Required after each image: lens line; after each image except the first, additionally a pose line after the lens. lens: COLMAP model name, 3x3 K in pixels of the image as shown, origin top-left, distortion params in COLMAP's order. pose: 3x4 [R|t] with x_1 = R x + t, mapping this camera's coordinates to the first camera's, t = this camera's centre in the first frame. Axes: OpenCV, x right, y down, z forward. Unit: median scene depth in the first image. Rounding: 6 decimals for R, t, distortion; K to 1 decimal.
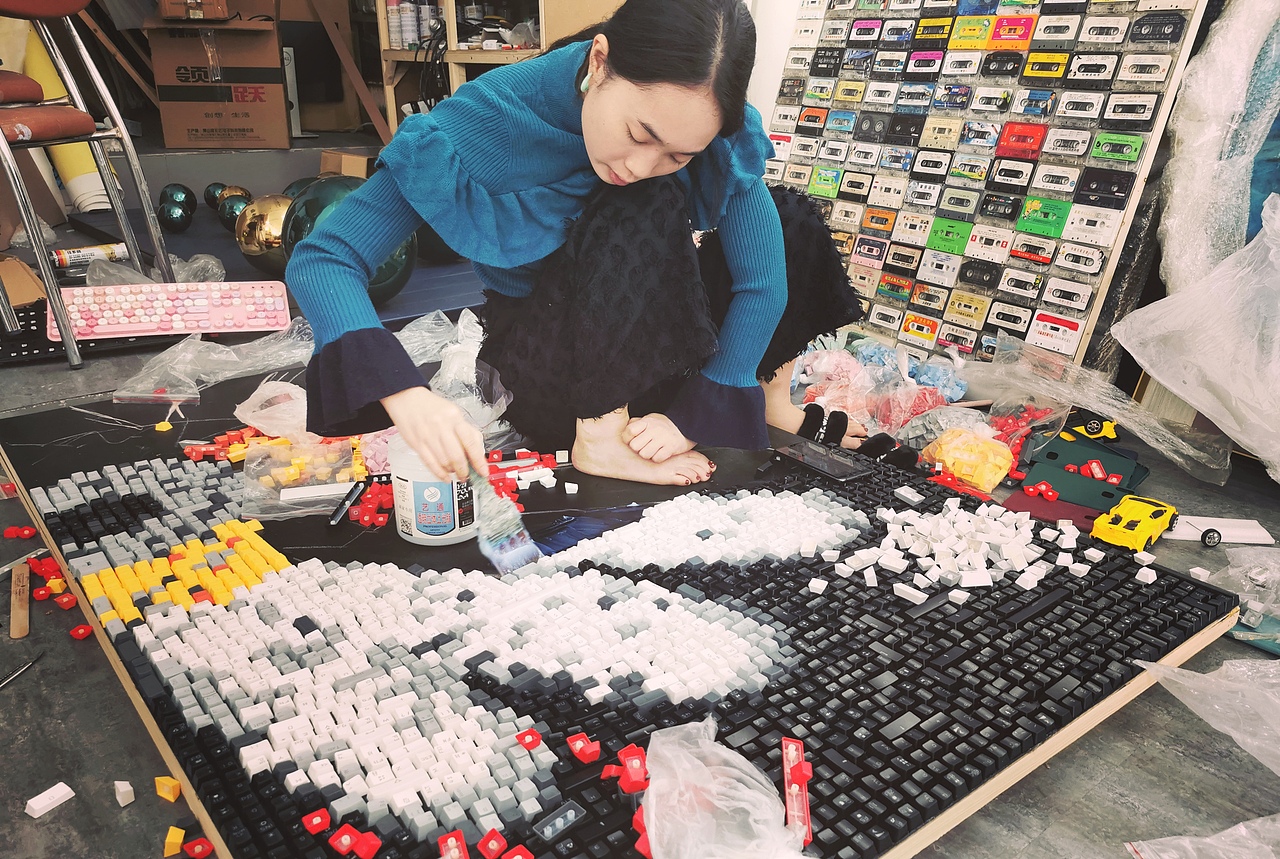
lens RADIAL K [[1007.6, 0, 654.2], [0, 1007.6, 485.3], [0, 0, 1]] dist [0.109599, -0.195165]
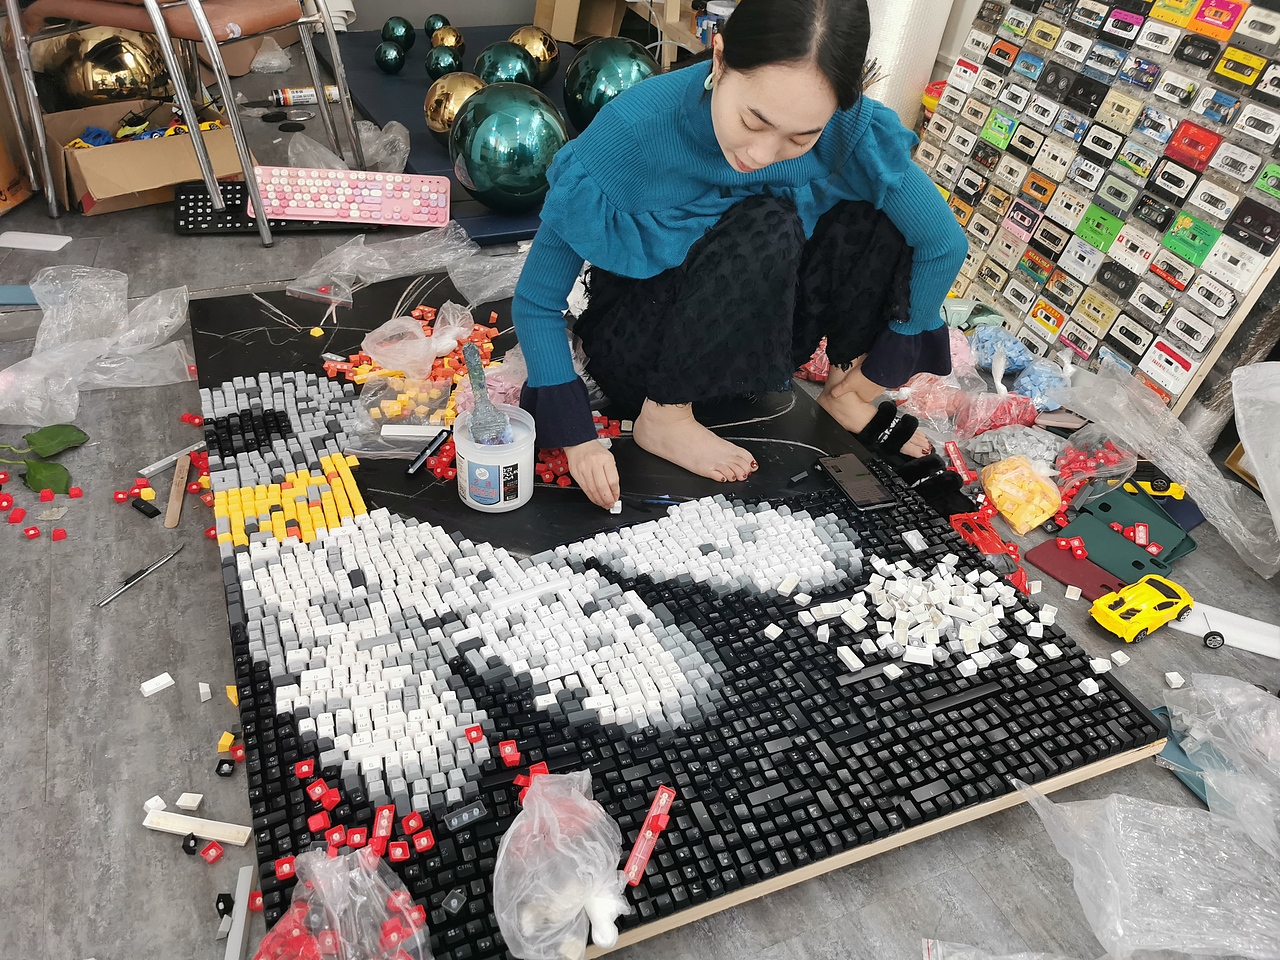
lens RADIAL K [[1032.8, 0, 640.0], [0, 1032.8, 480.0], [0, 0, 1]] dist [0.078848, -0.138387]
pose [[0.956114, 0.198601, -0.215414, 0.157727], [-0.146175, 0.960512, 0.236749, -0.213653], [0.253926, -0.194871, 0.947389, -0.073042]]
